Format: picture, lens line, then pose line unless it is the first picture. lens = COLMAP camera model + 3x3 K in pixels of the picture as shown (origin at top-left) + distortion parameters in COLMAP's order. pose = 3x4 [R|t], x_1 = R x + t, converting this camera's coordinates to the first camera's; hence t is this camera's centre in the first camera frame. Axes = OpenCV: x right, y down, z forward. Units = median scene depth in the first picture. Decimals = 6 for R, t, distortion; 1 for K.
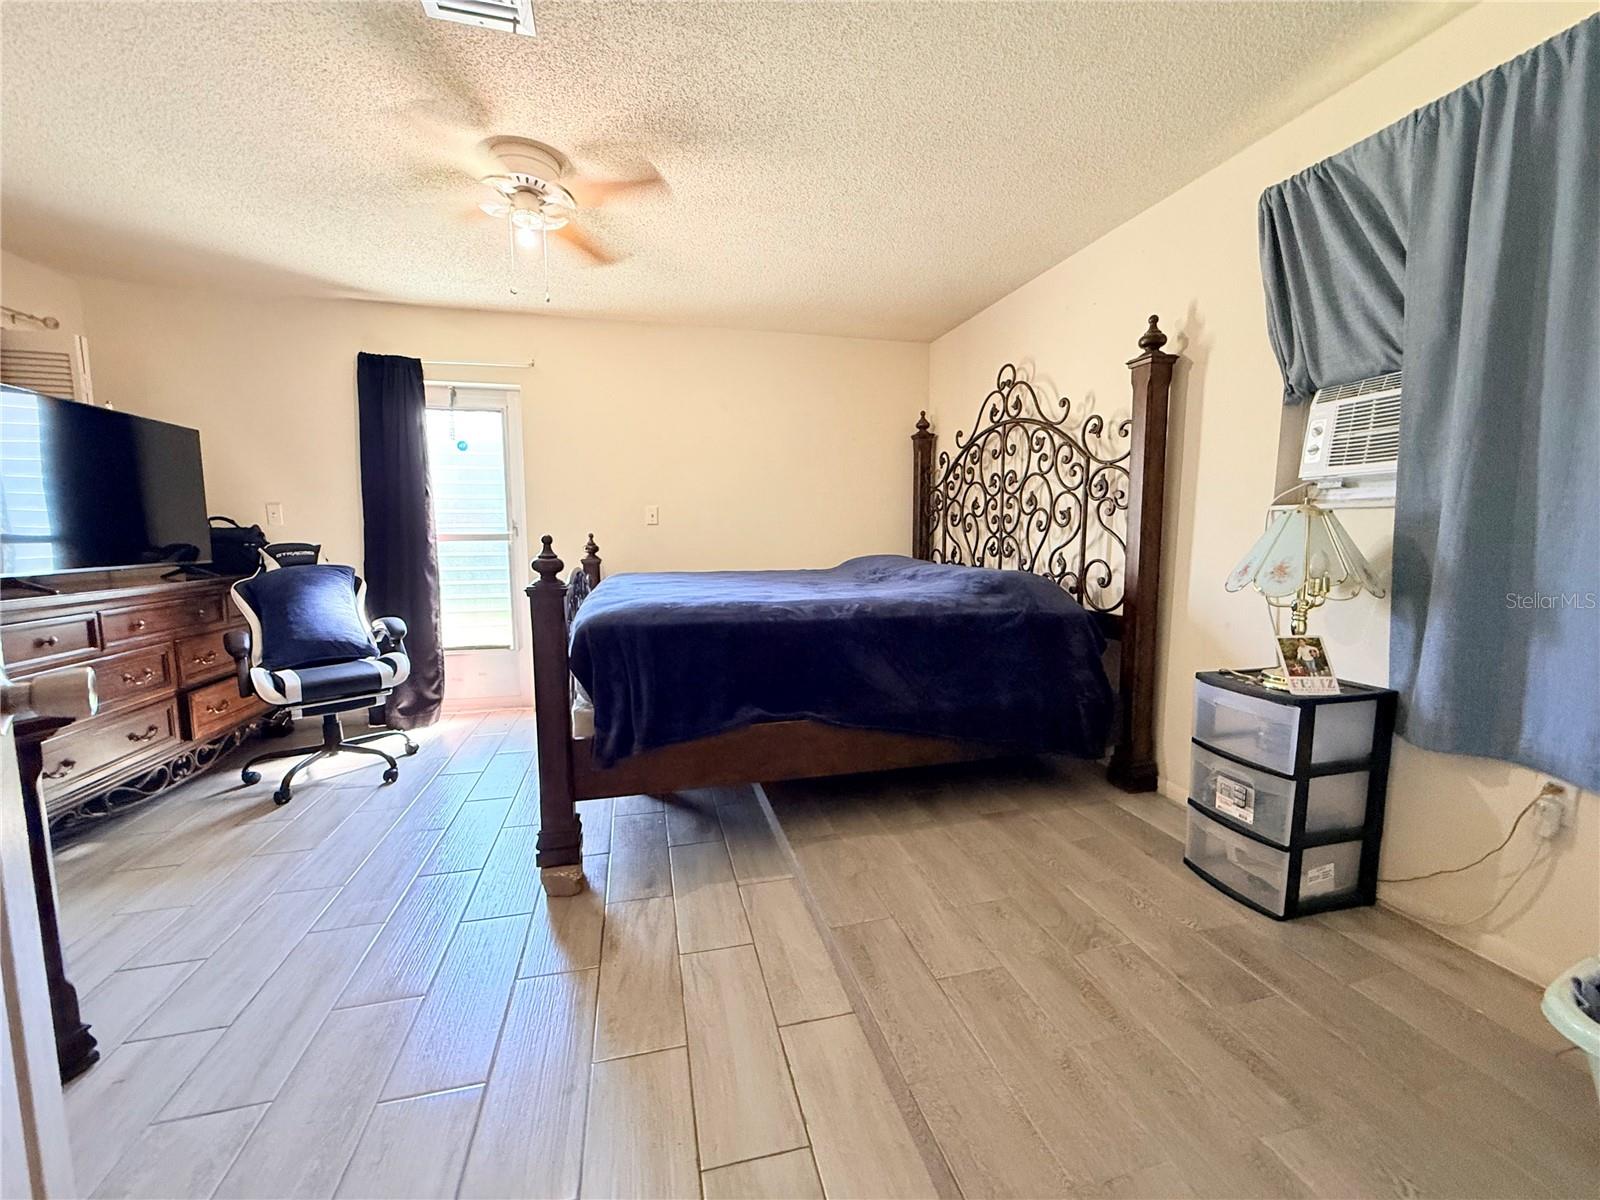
lens RADIAL K [[640.0, 0, 795.5], [0, 640.0, 602.7], [0, 0, 1]] dist [-0.002551, 0.000381]
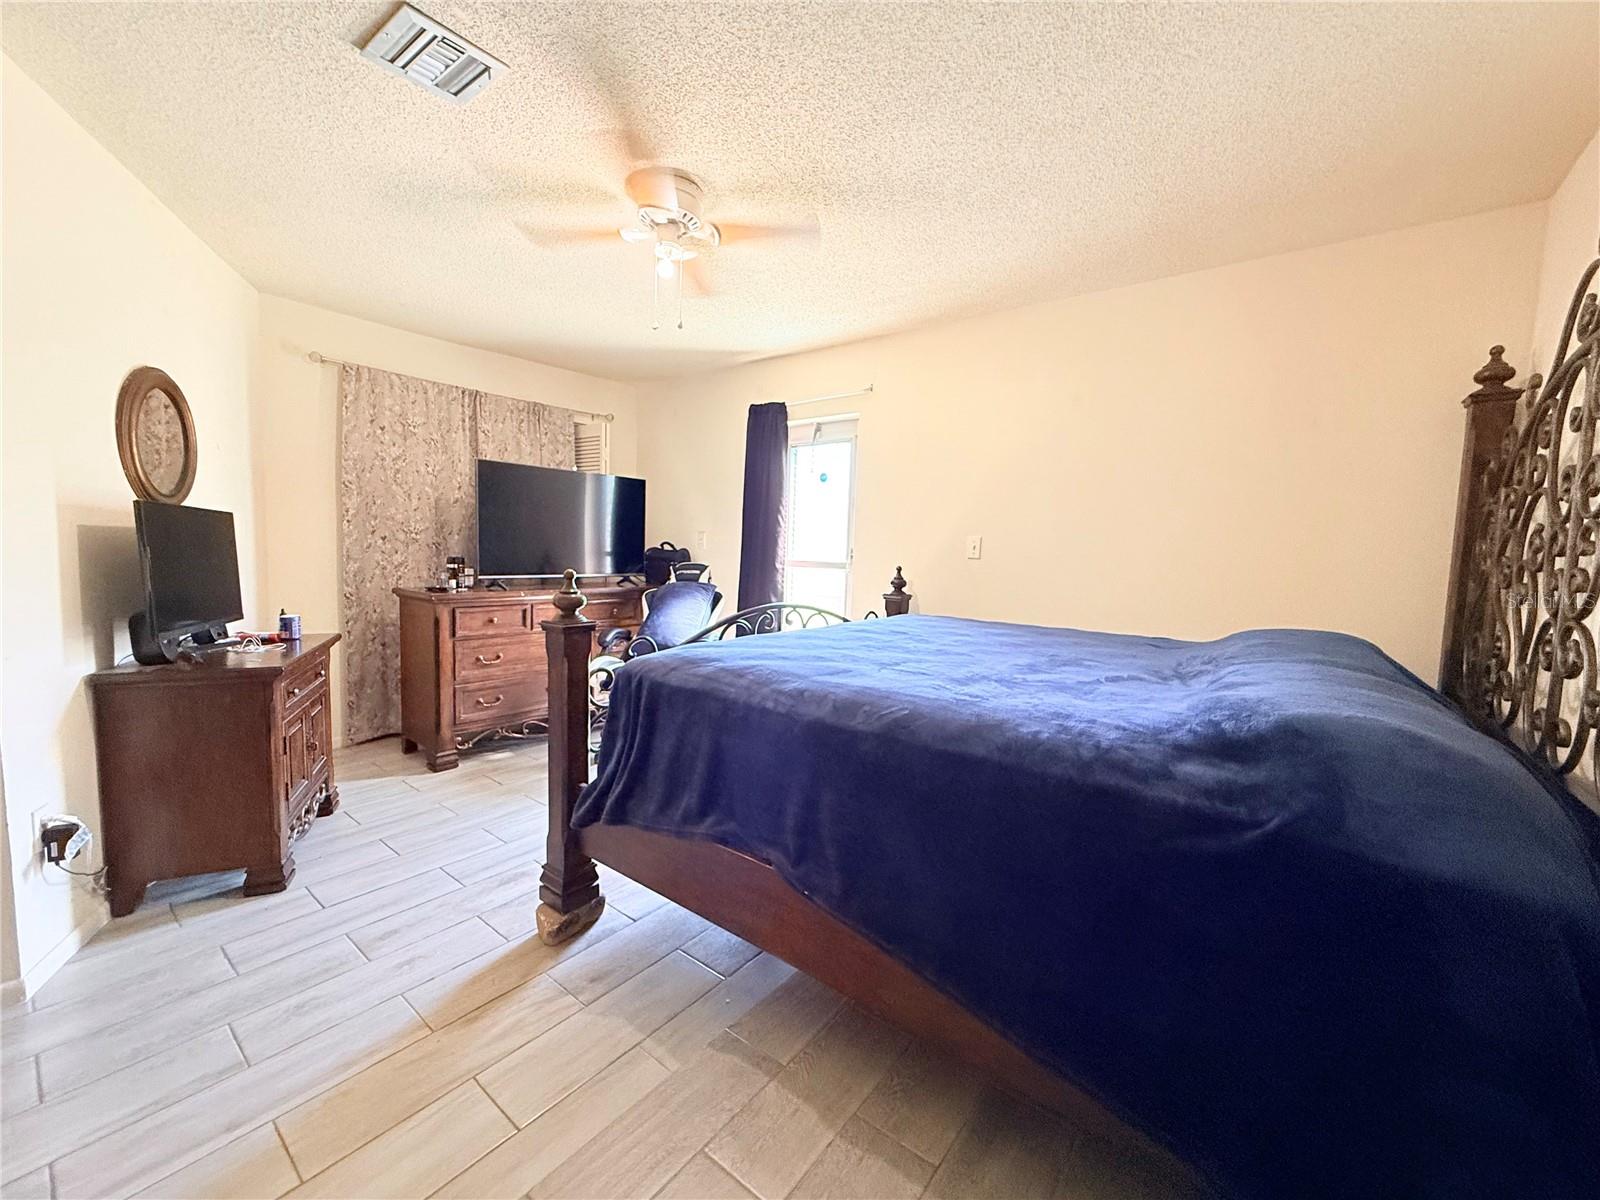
lens RADIAL K [[640.0, 0, 793.9], [0, 640.0, 600.3], [0, 0, 1]] dist [-0.002551, 0.000381]
pose [[0.609666, 0.087541, -0.787810, 0.355602], [-0.117748, 0.992858, 0.019204, -0.071621], [0.783864, 0.081055, 0.615619, 0.397347]]
